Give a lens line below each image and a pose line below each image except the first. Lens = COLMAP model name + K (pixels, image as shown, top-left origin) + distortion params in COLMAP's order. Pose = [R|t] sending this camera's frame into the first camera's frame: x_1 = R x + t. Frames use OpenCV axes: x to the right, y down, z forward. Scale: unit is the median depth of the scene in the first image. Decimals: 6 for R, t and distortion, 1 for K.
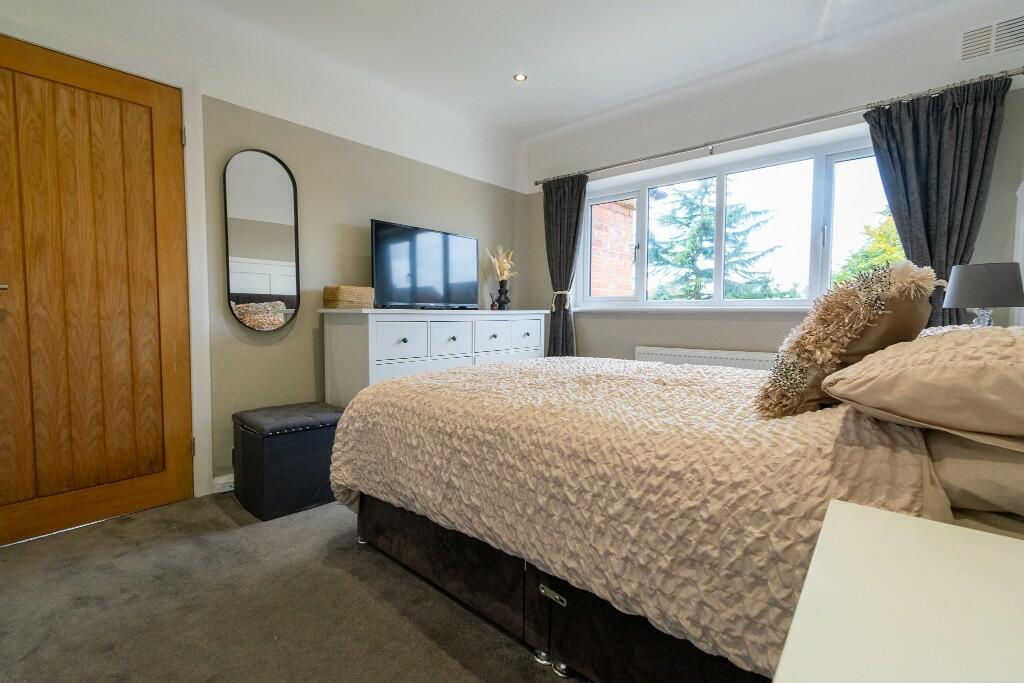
lens RADIAL K [[453.4, 0, 515.3], [0, 453.4, 341.1], [0, 0, 1]] dist [0.004152, -0.001632]
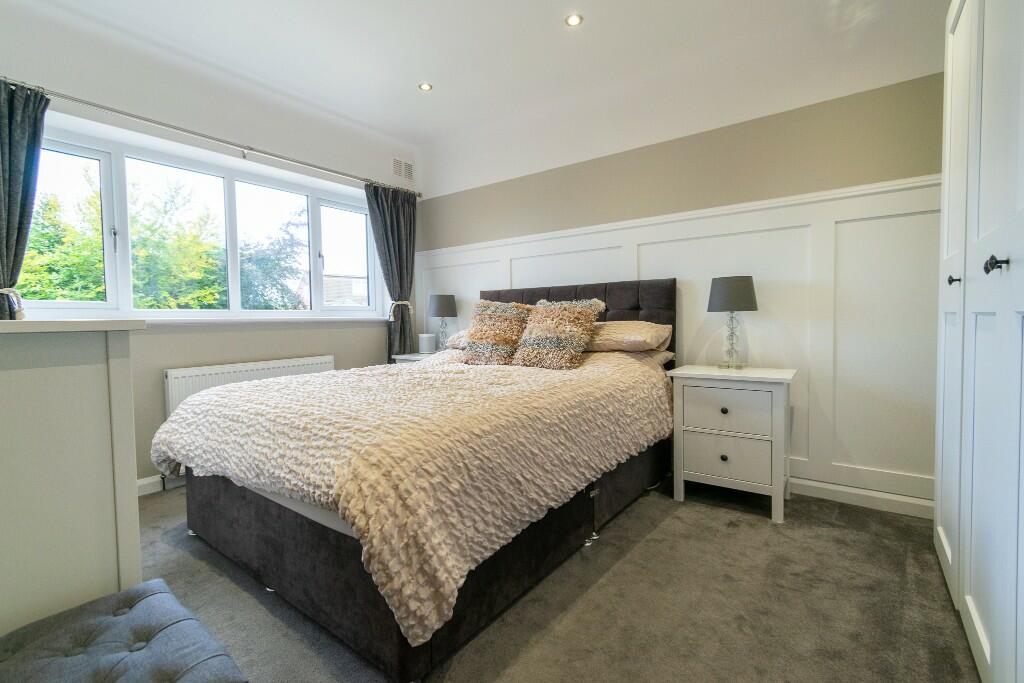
lens RADIAL K [[453.4, 0, 514.9], [0, 453.4, 337.8], [0, 0, 1]] dist [0.004152, -0.001632]
pose [[-0.079868, -0.047353, 0.995680, -0.631264], [0.077856, 0.995523, 0.053591, -0.044639], [-0.993760, 0.081800, -0.075824, 0.577765]]
